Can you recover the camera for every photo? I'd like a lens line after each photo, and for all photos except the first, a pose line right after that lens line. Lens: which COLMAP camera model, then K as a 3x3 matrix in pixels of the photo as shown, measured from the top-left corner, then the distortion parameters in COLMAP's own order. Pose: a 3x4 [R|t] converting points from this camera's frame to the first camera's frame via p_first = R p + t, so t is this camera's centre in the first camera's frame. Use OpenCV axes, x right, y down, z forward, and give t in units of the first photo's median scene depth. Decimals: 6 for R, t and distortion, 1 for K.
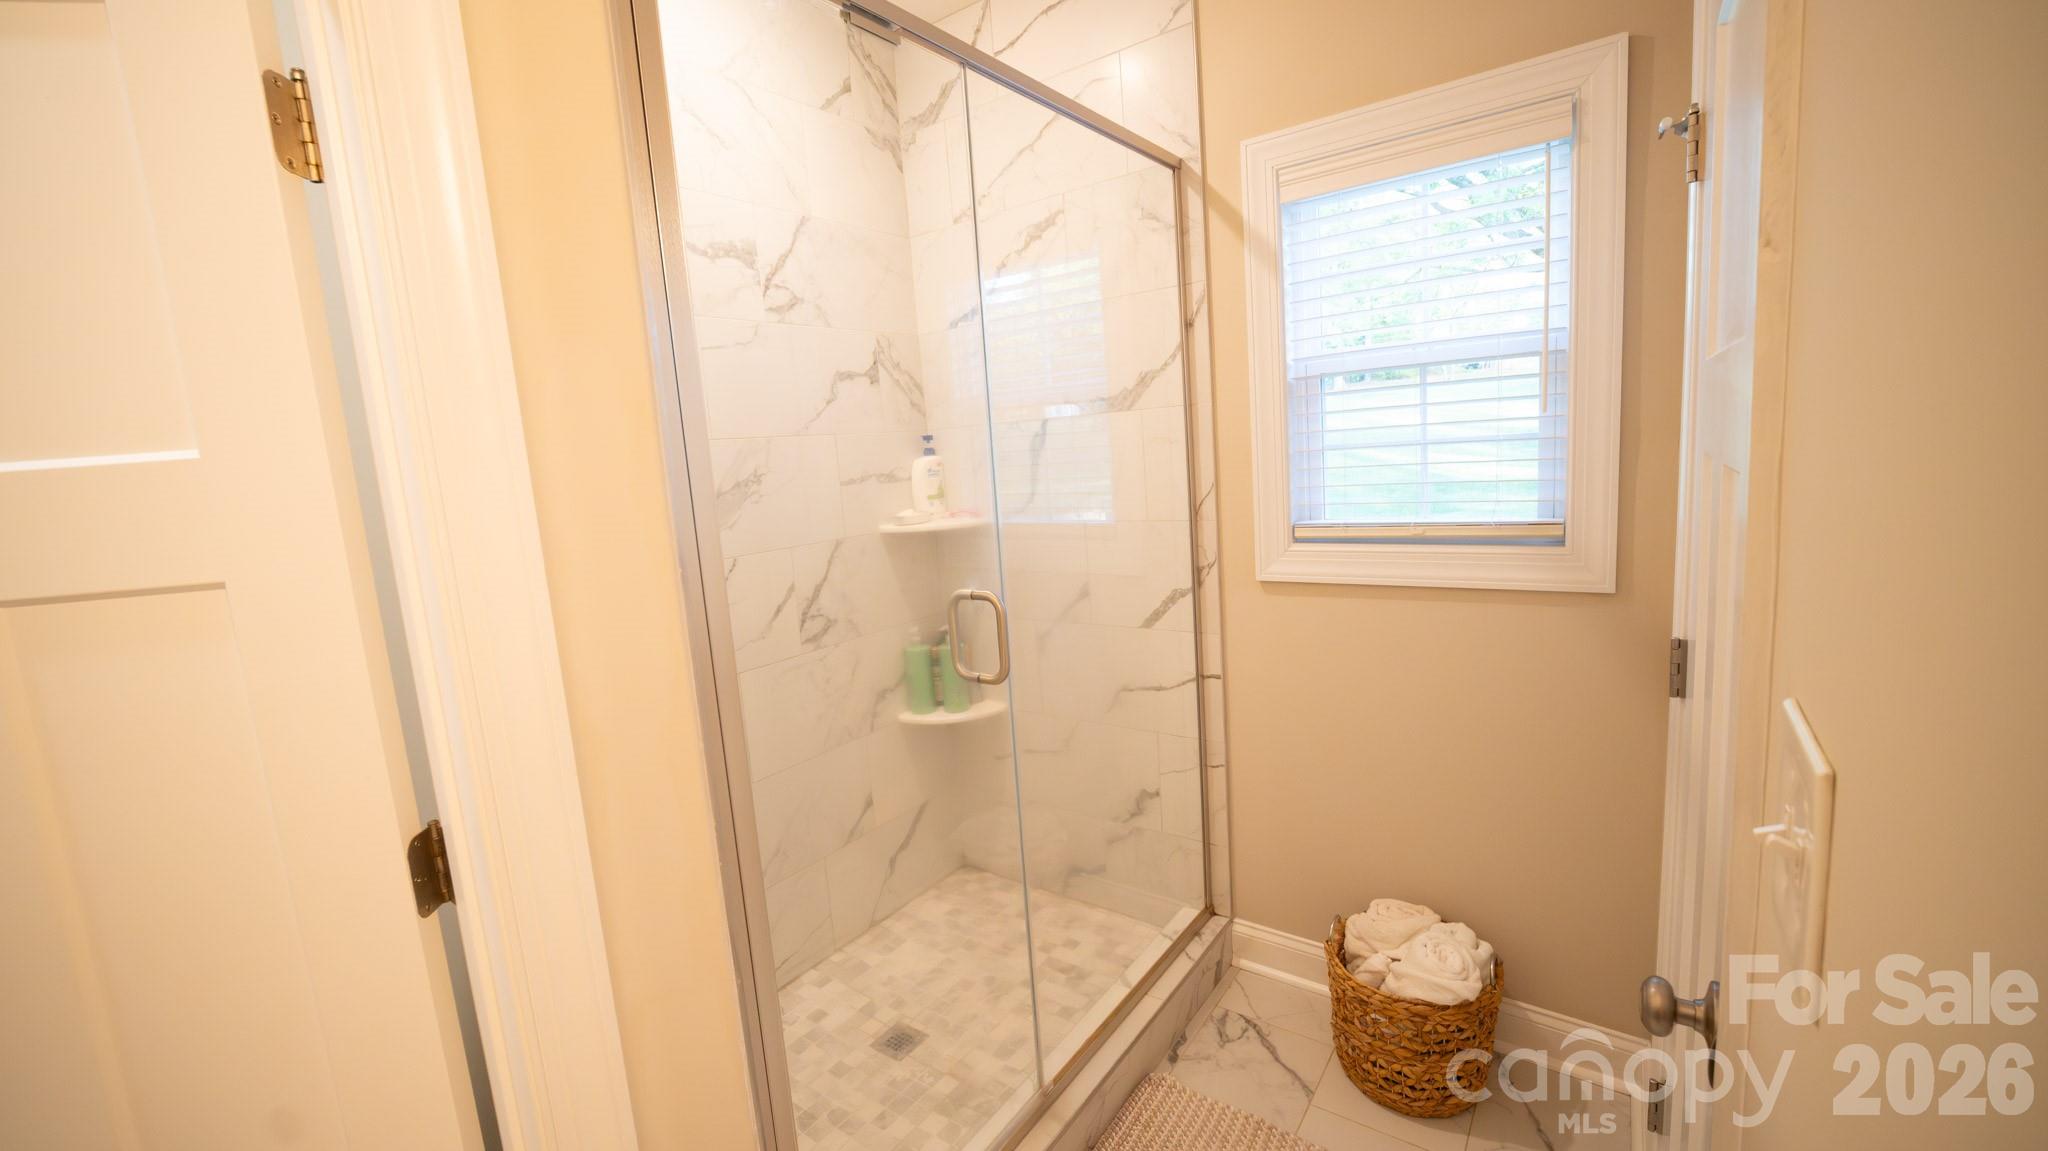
lens RADIAL K [[833.6, 0, 1011.5], [0, 833.6, 570.2], [0, 0, 1]] dist [-0.018278, 0.001337]
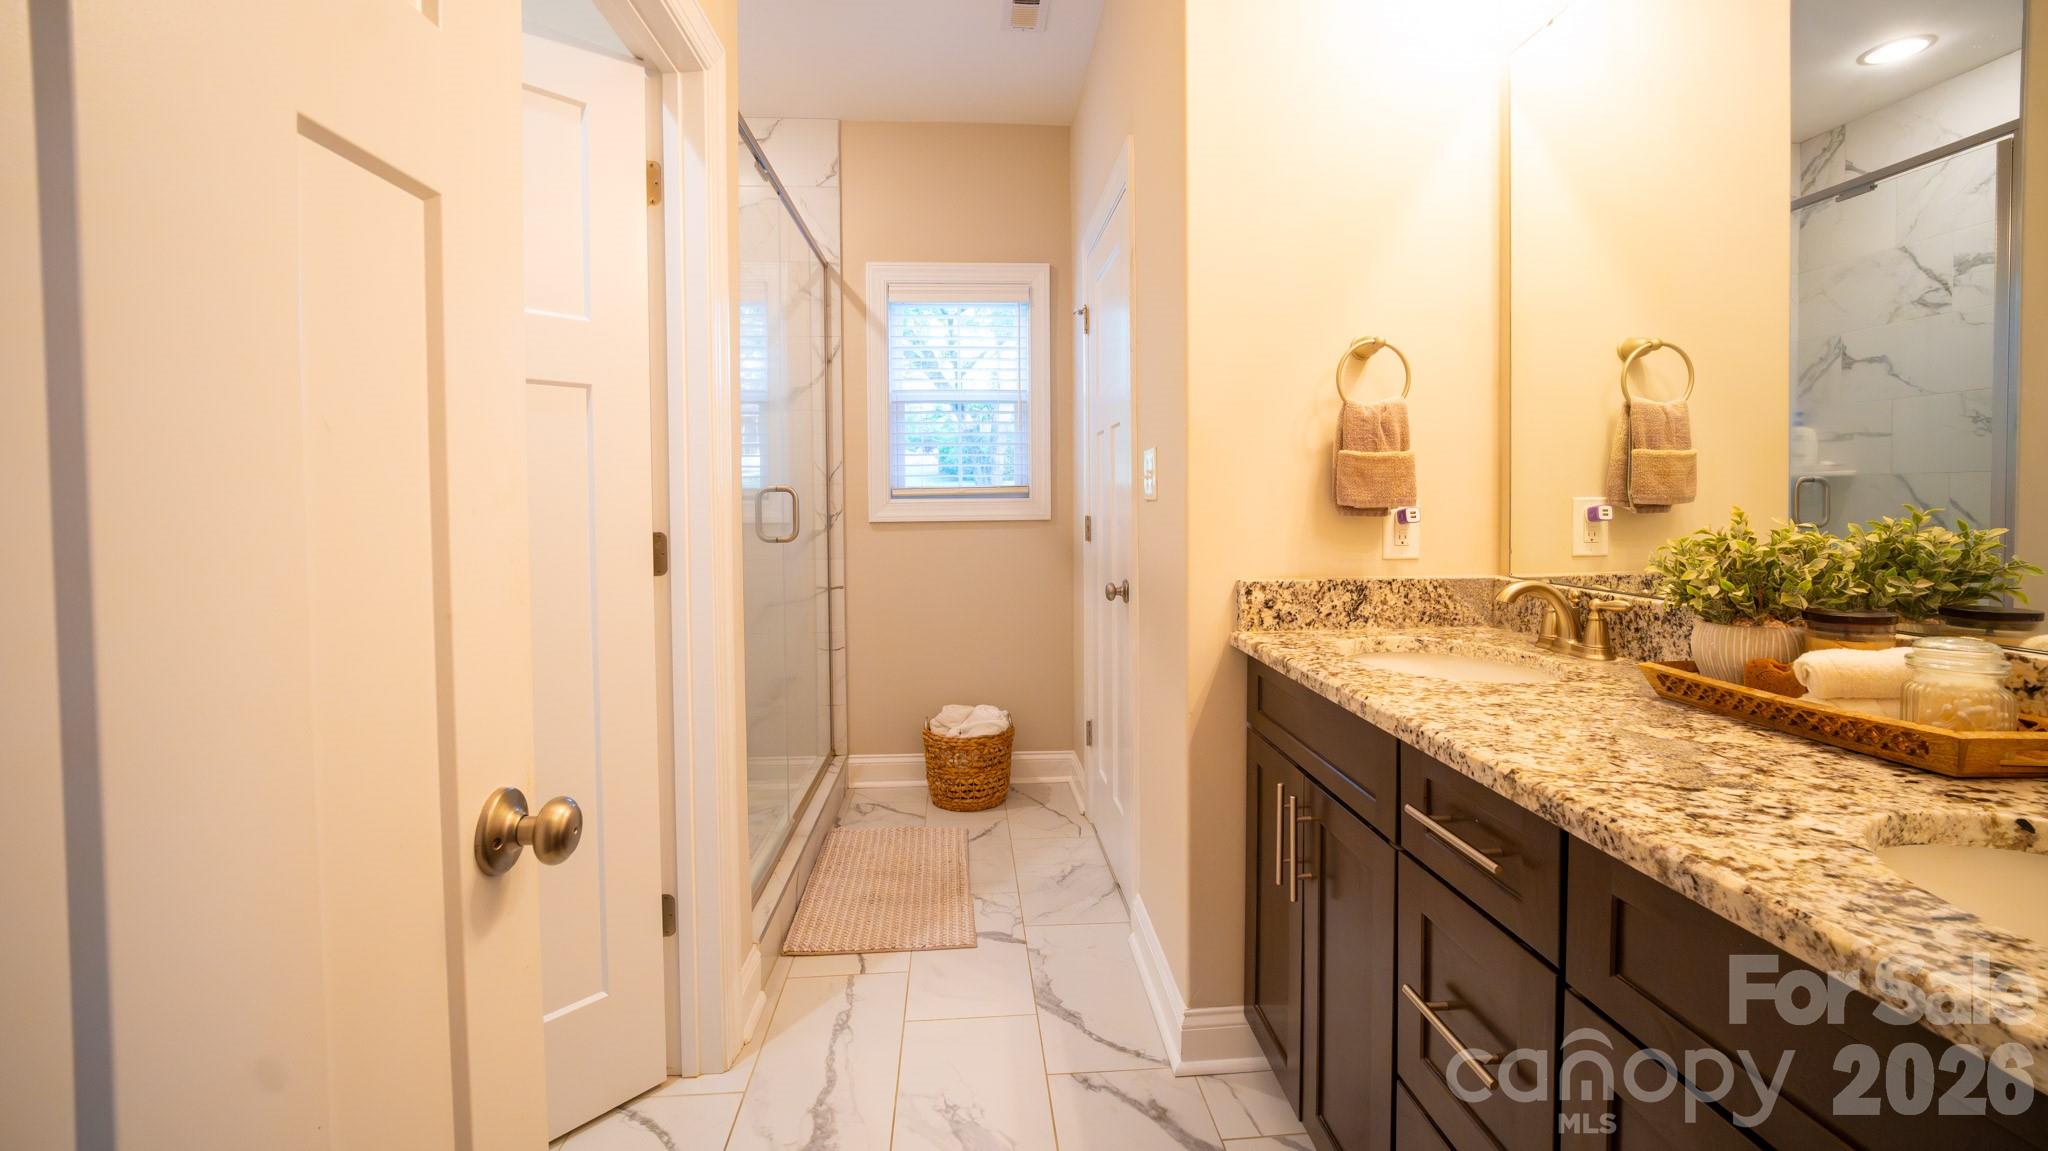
lens RADIAL K [[806.7, 0, 1025.2], [0, 806.7, 518.7], [0, 0, 1]] dist [-0.003083, -0.000003]
pose [[0.764343, 0.043948, 0.643311, -0.503279], [0.045538, 0.991505, -0.121839, 0.220118], [-0.643200, 0.122422, 0.755848, -0.394824]]
